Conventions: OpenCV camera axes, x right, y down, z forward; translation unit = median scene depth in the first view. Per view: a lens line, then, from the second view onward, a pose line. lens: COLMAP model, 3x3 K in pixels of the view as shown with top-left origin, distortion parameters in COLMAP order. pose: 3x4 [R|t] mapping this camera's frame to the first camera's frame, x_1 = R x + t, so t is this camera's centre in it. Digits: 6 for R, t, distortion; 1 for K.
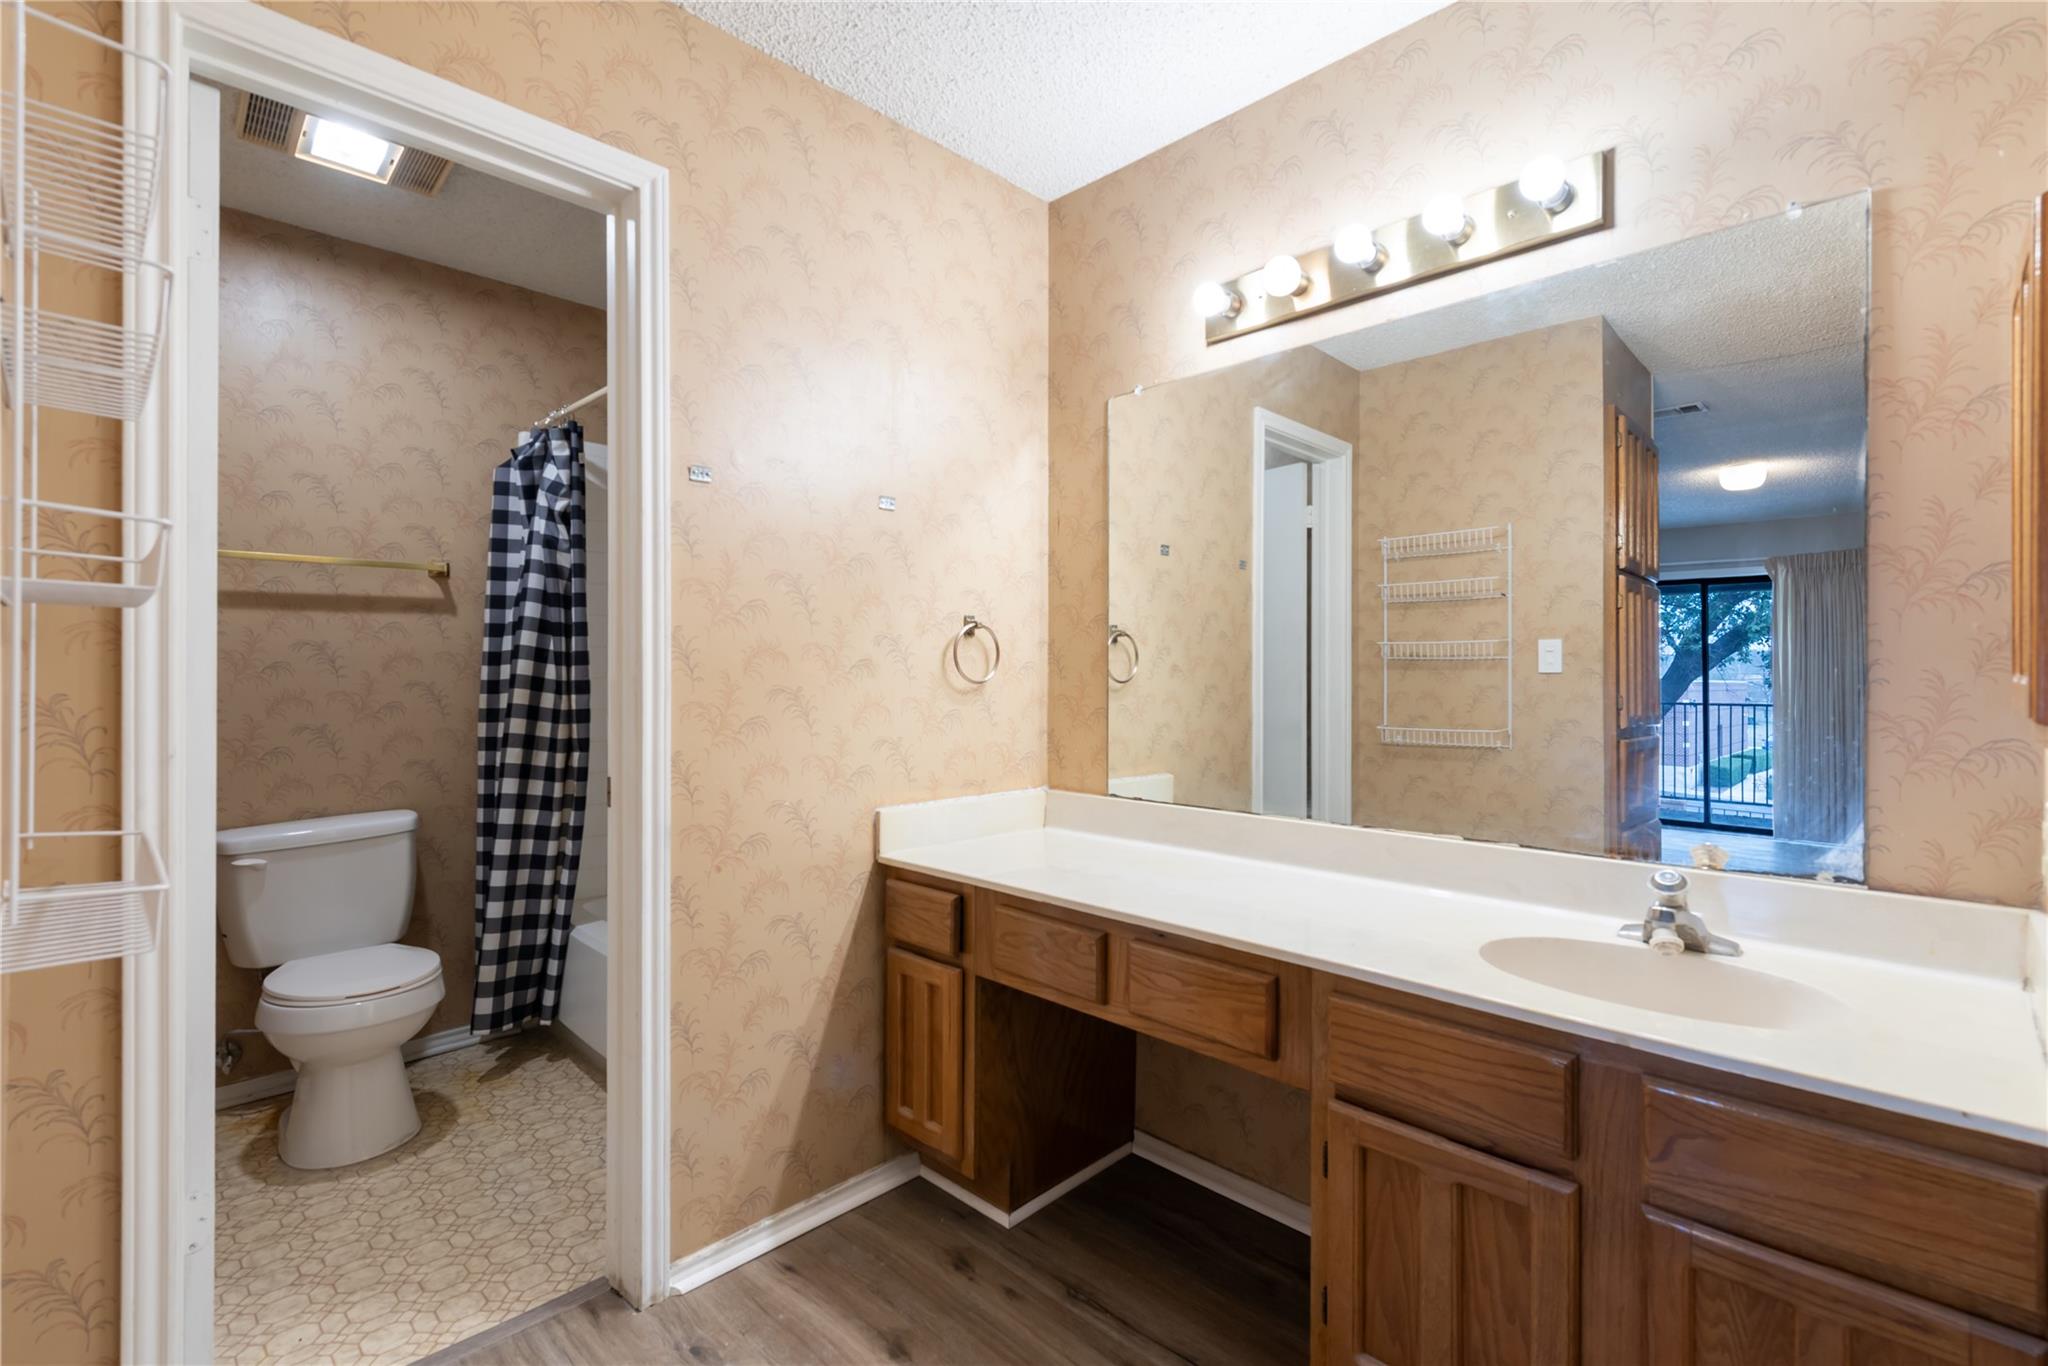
lens RADIAL K [[881.3, 0, 1043.0], [0, 881.3, 672.3], [0, 0, 1]] dist [0.010063, -0.002996]
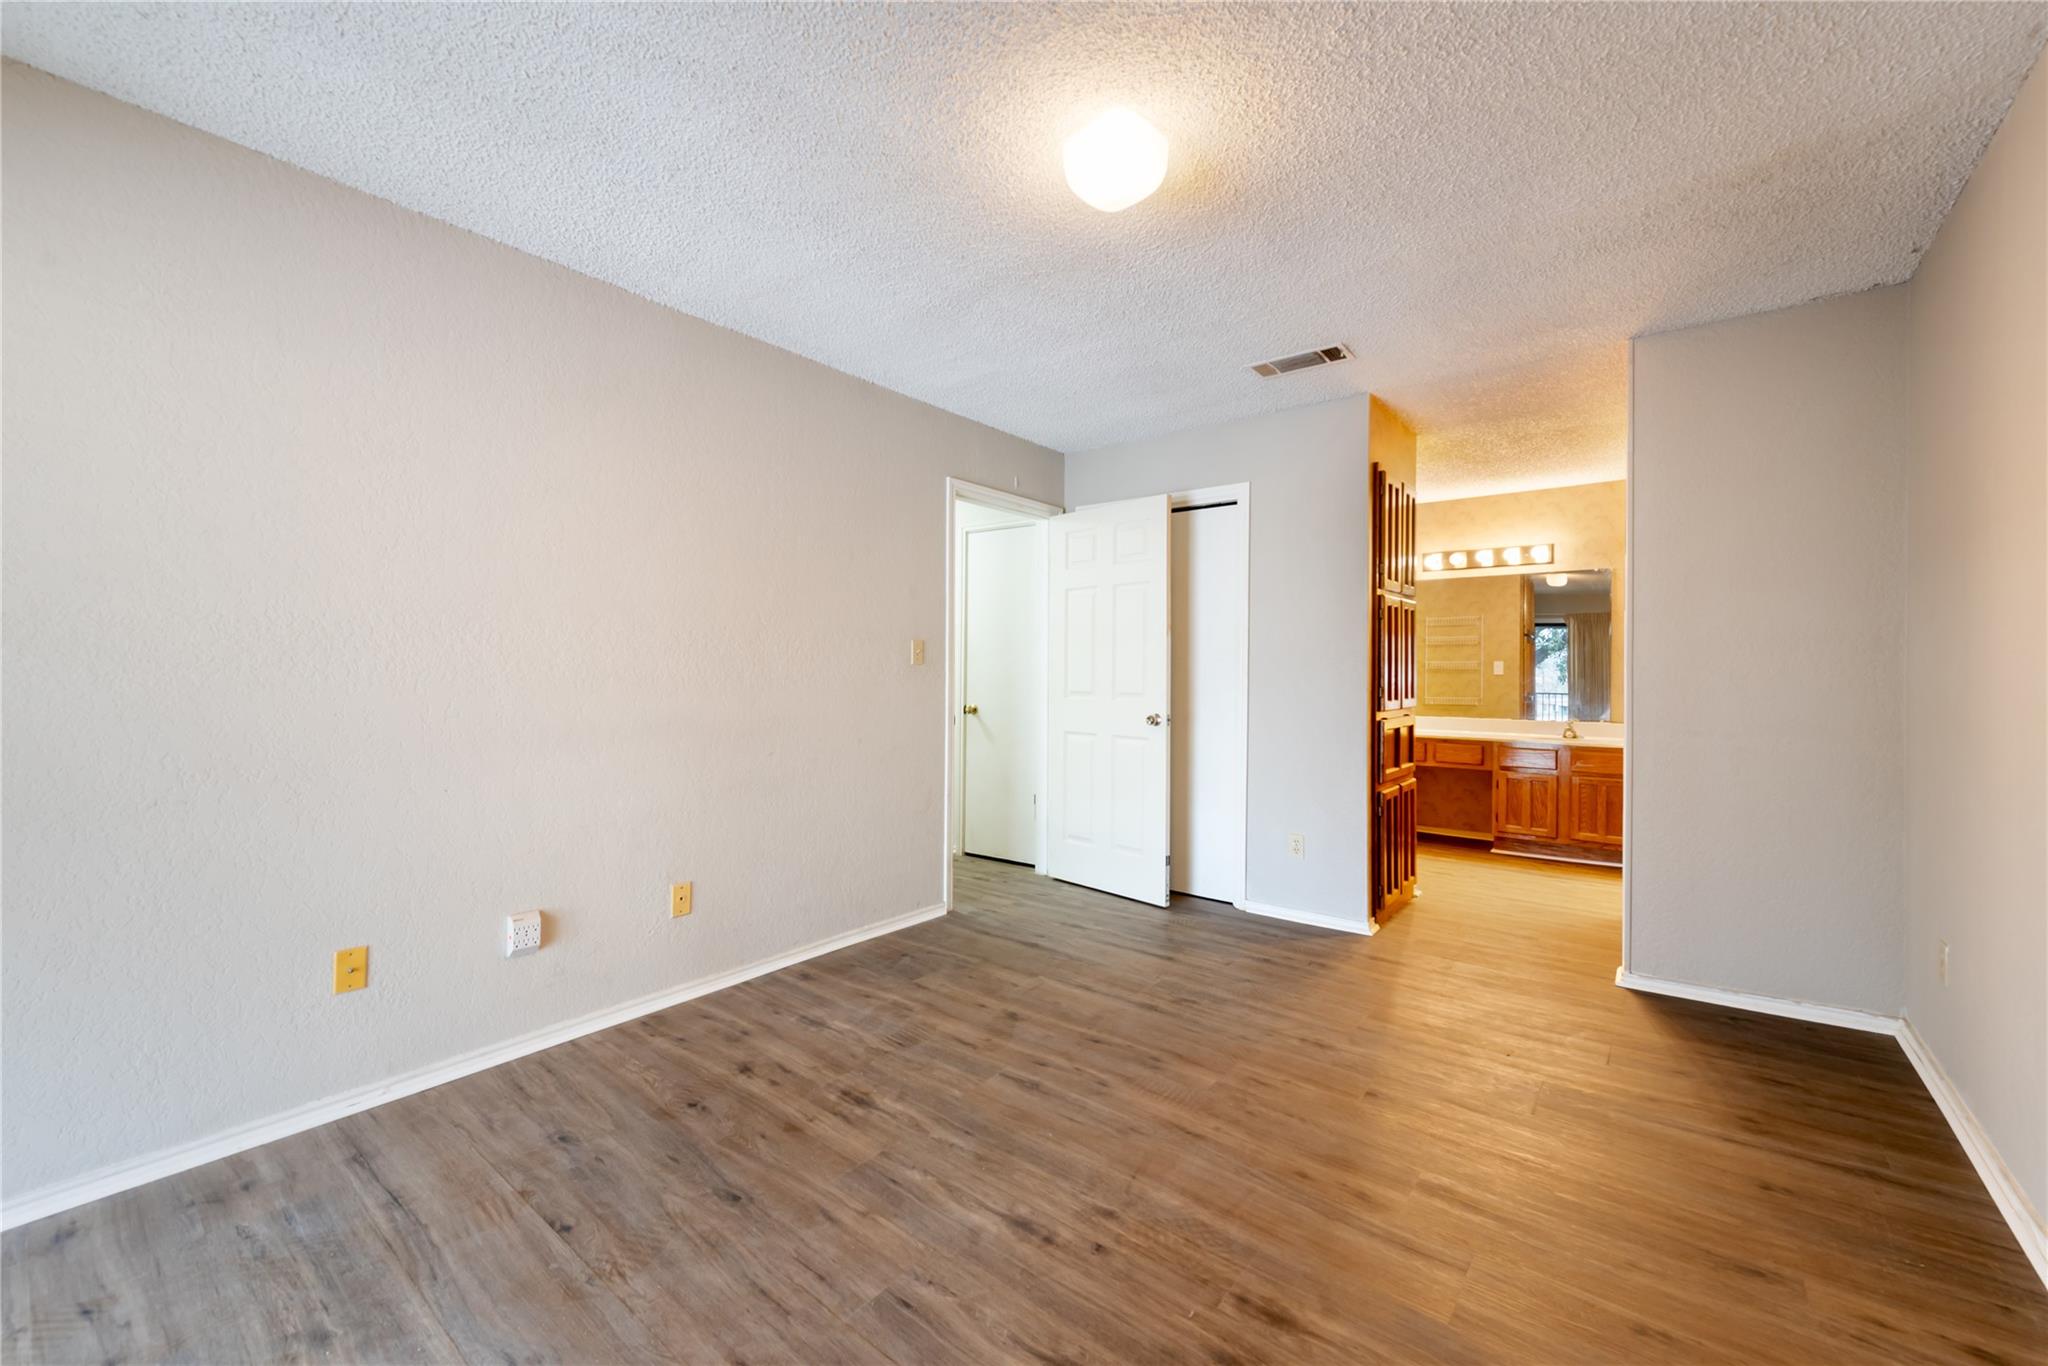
lens RADIAL K [[803.3, 0, 1034.1], [0, 803.3, 673.0], [0, 0, 1]] dist [0.008950, -0.001514]
pose [[0.992241, 0.006567, 0.124159, -2.144714], [-0.006296, 0.999977, -0.002569, 0.020732], [-0.124173, 0.001768, 0.992259, -2.333788]]
